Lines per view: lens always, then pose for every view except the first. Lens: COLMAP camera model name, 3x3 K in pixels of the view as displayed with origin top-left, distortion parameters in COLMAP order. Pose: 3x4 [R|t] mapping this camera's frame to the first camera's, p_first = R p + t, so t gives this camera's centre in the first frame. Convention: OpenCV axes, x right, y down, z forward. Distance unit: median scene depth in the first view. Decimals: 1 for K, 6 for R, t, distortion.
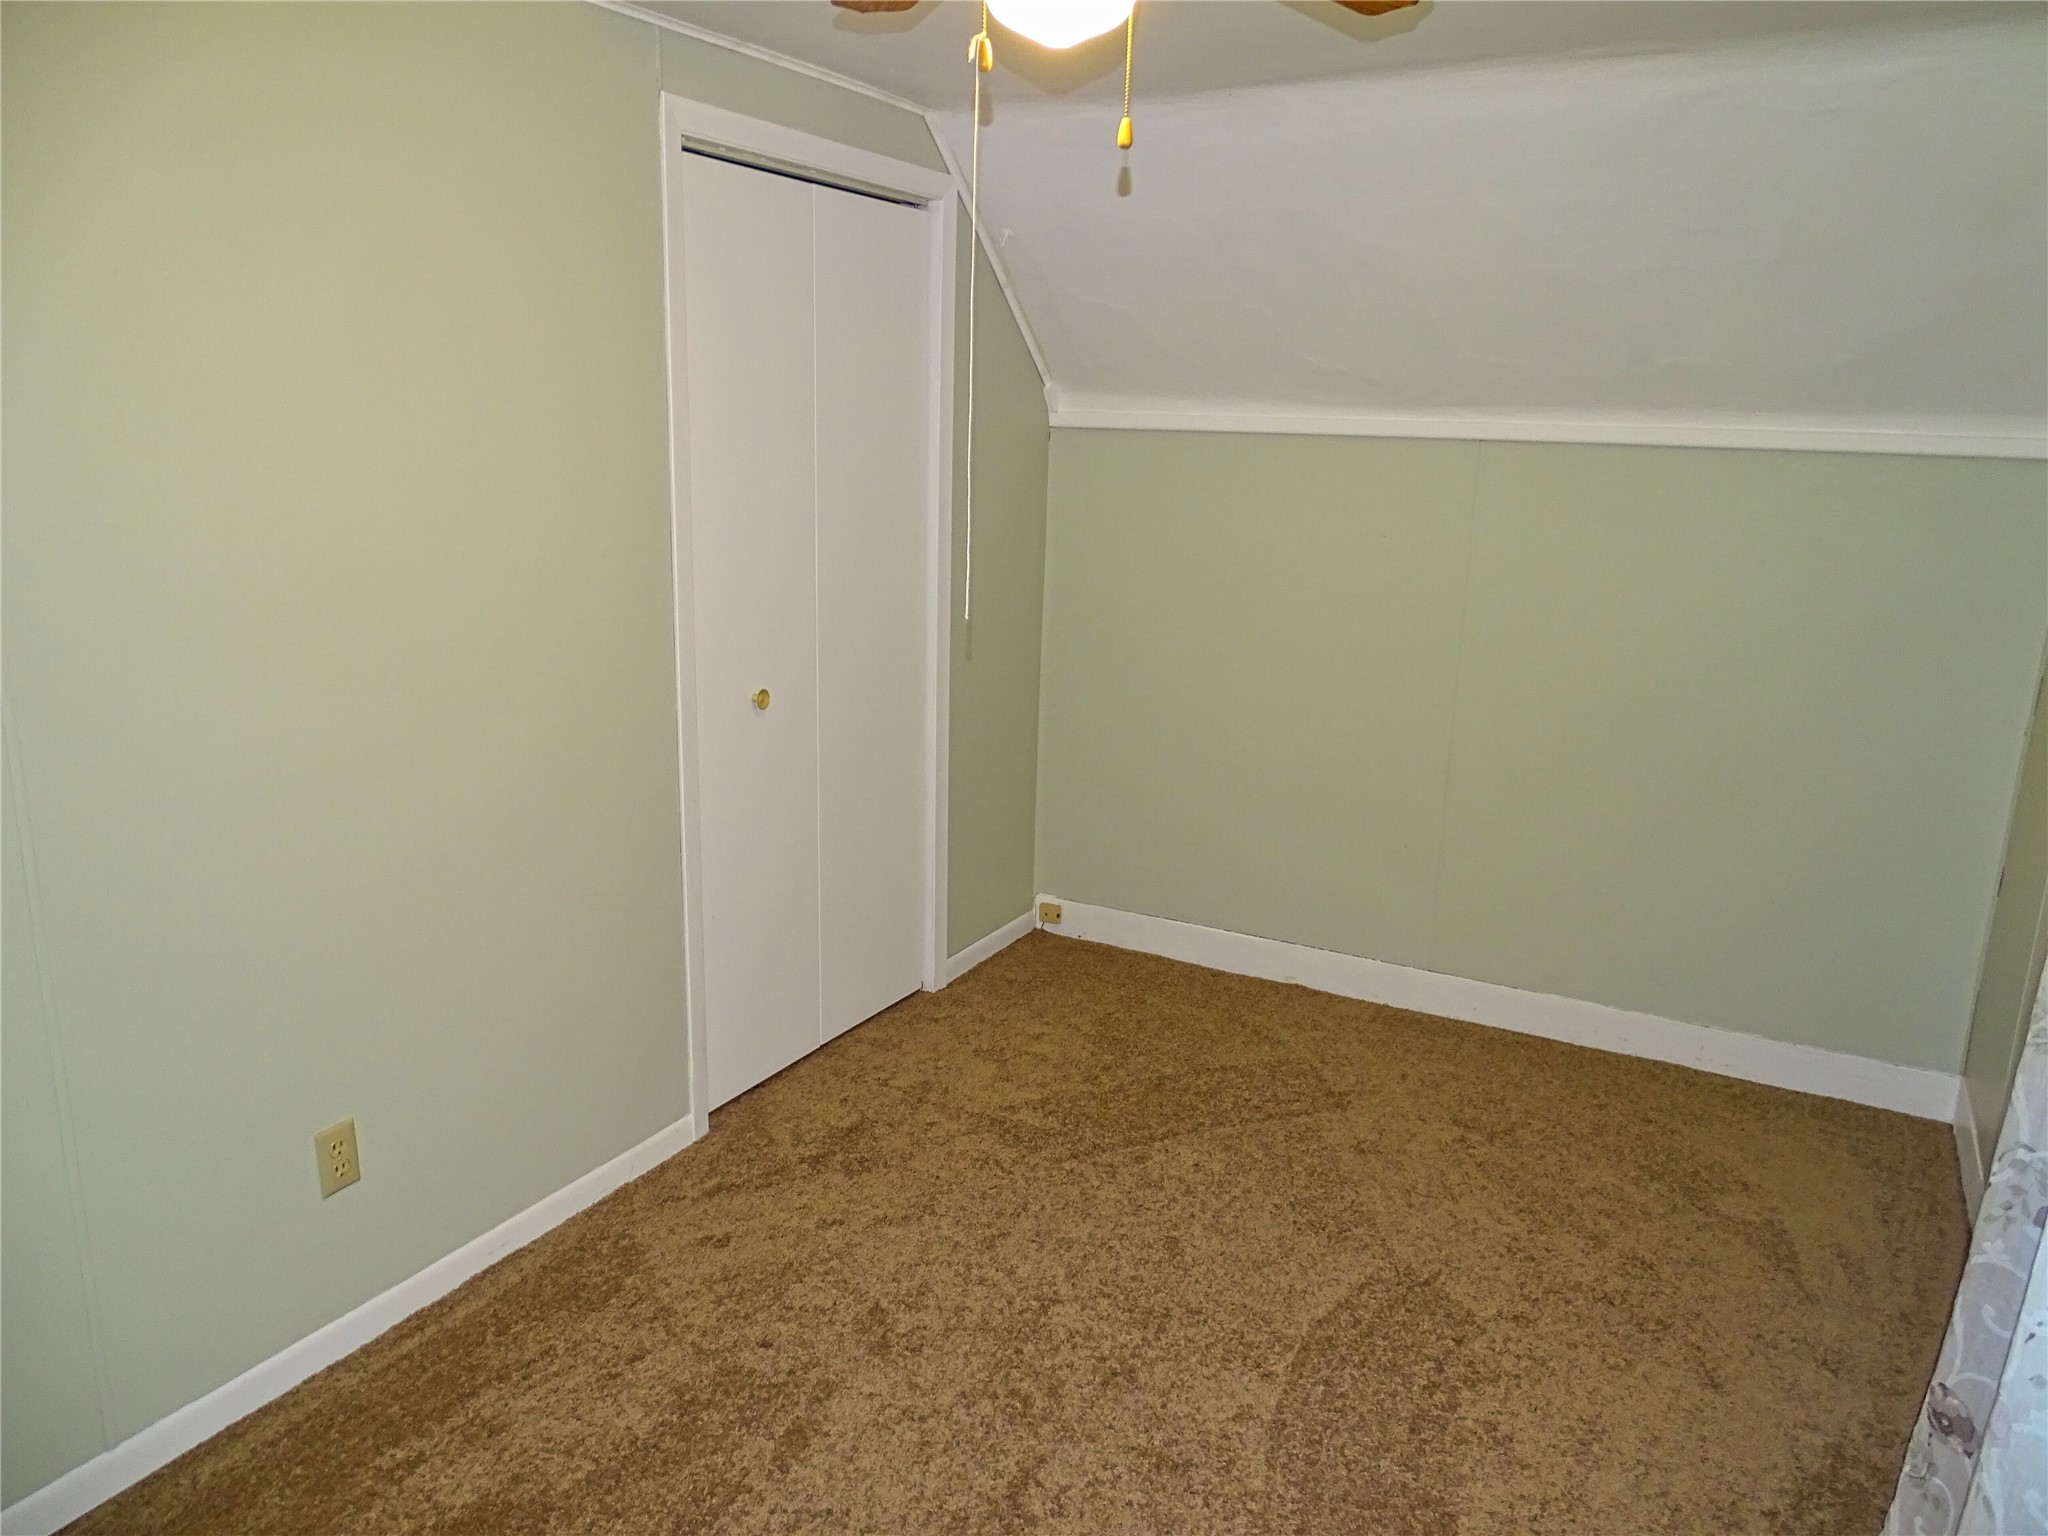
lens RADIAL K [[1432.8, 0, 1021.4], [0, 1432.8, 763.5], [0, 0, 1]] dist [-0.000570, -0.004293]
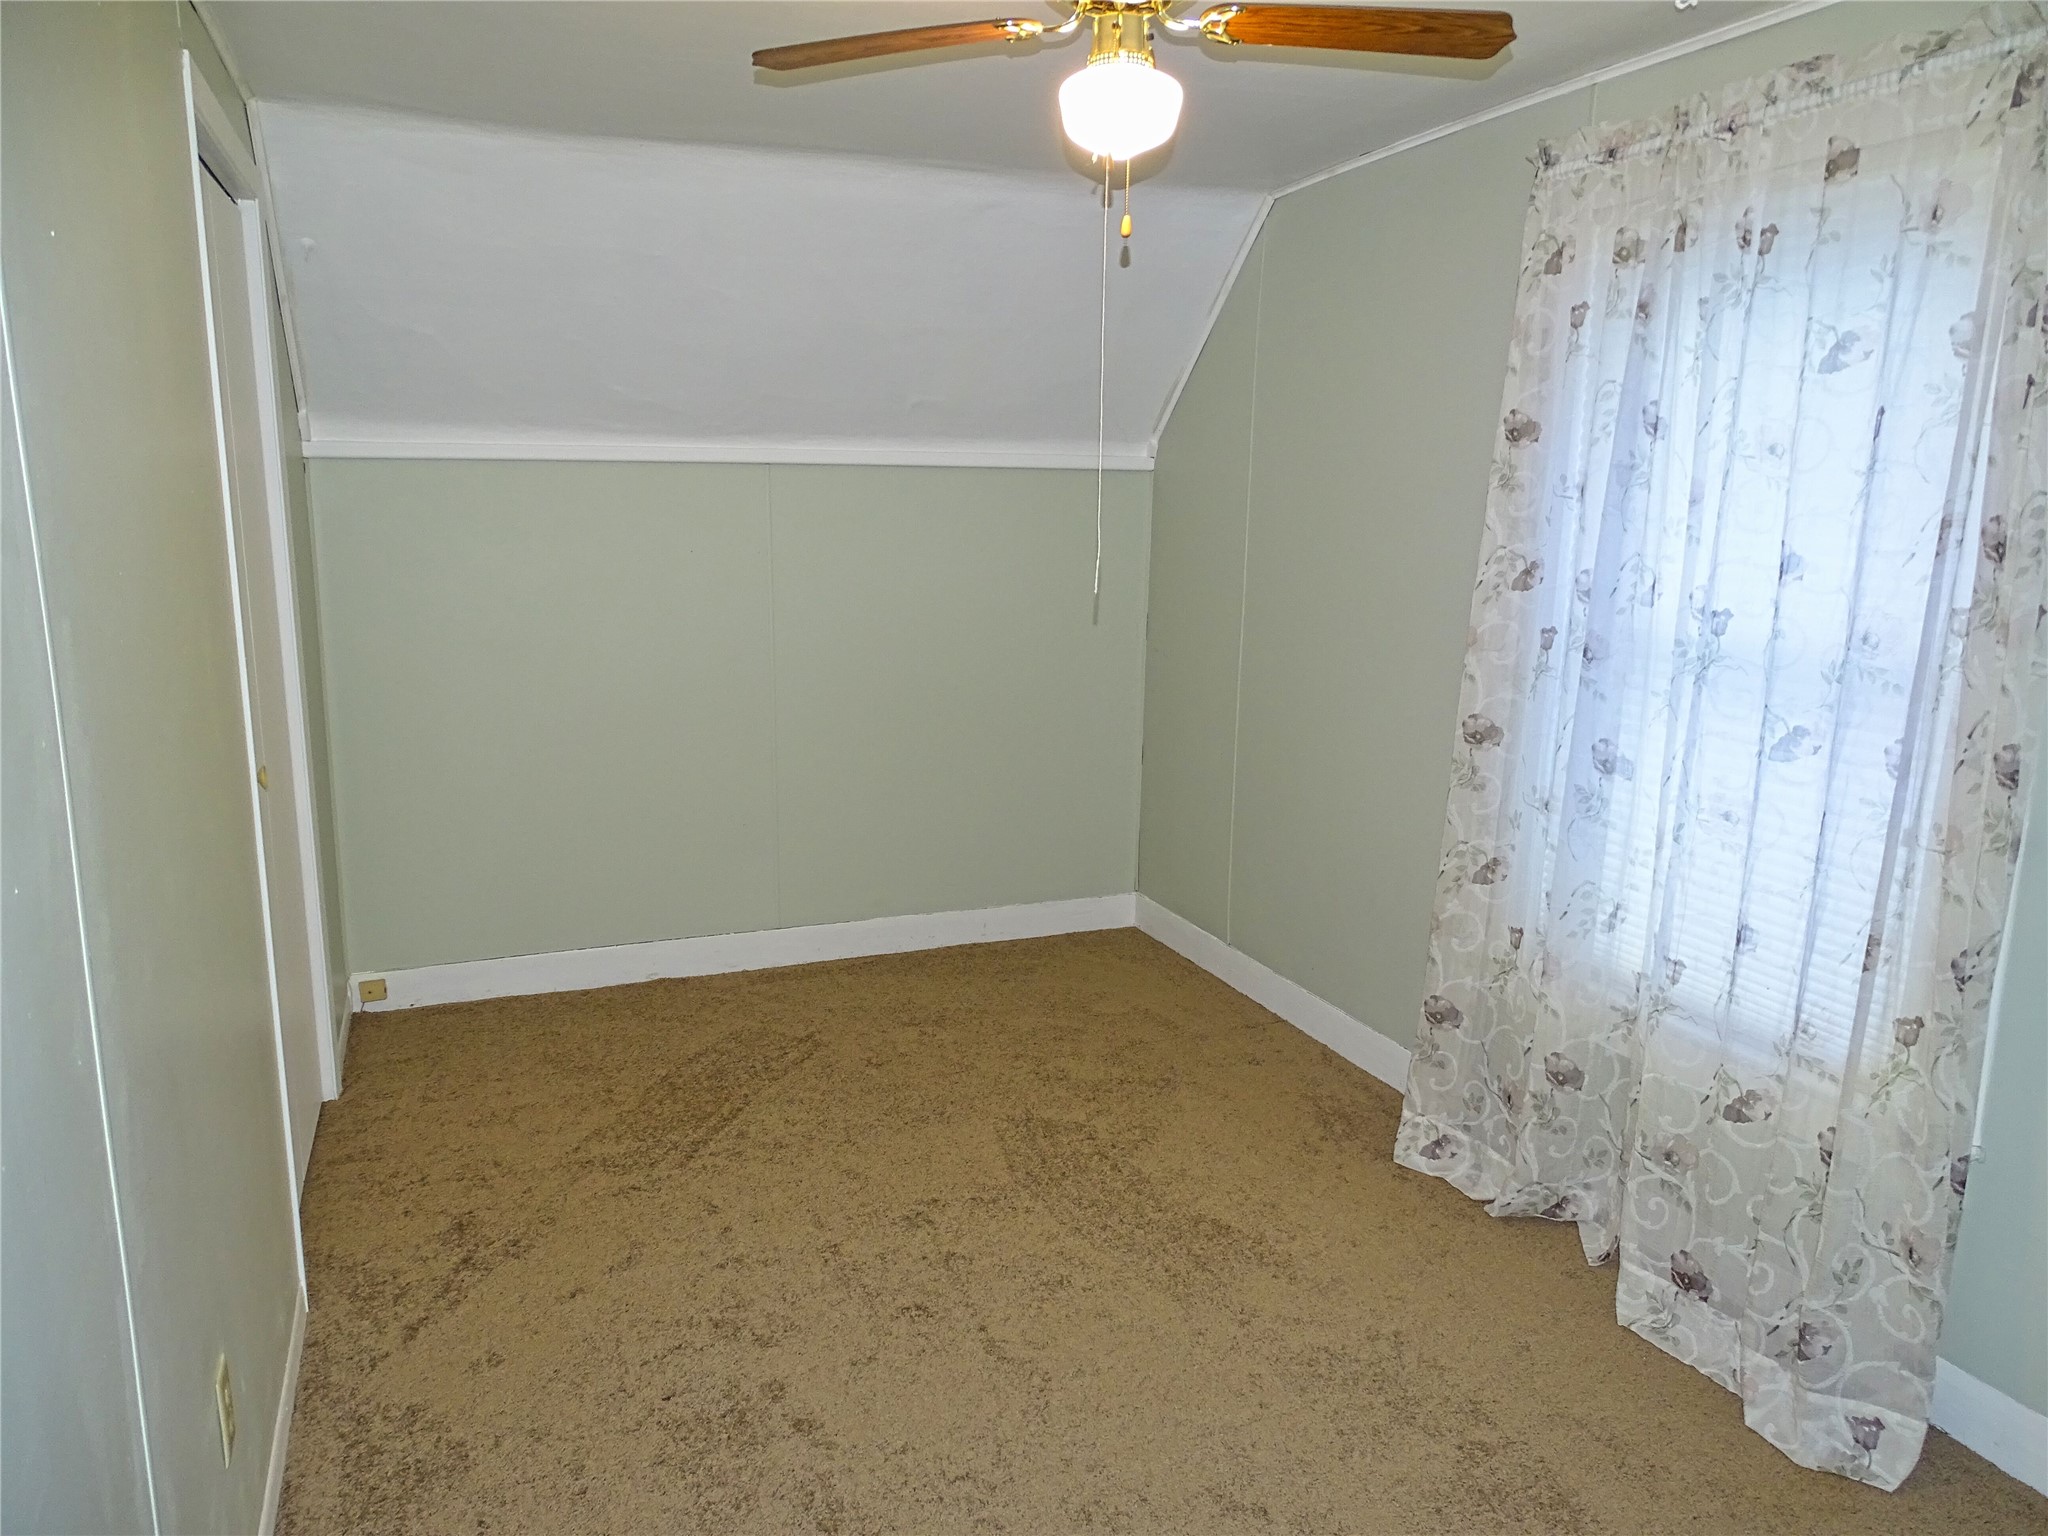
lens RADIAL K [[1432.8, 0, 1021.9], [0, 1432.8, 774.3], [0, 0, 1]] dist [-0.000570, -0.004293]
pose [[0.647421, -0.173806, 0.742050, -0.475001], [0.185464, 0.980309, 0.067799, -0.019685], [-0.739222, 0.093729, 0.666907, 0.097798]]
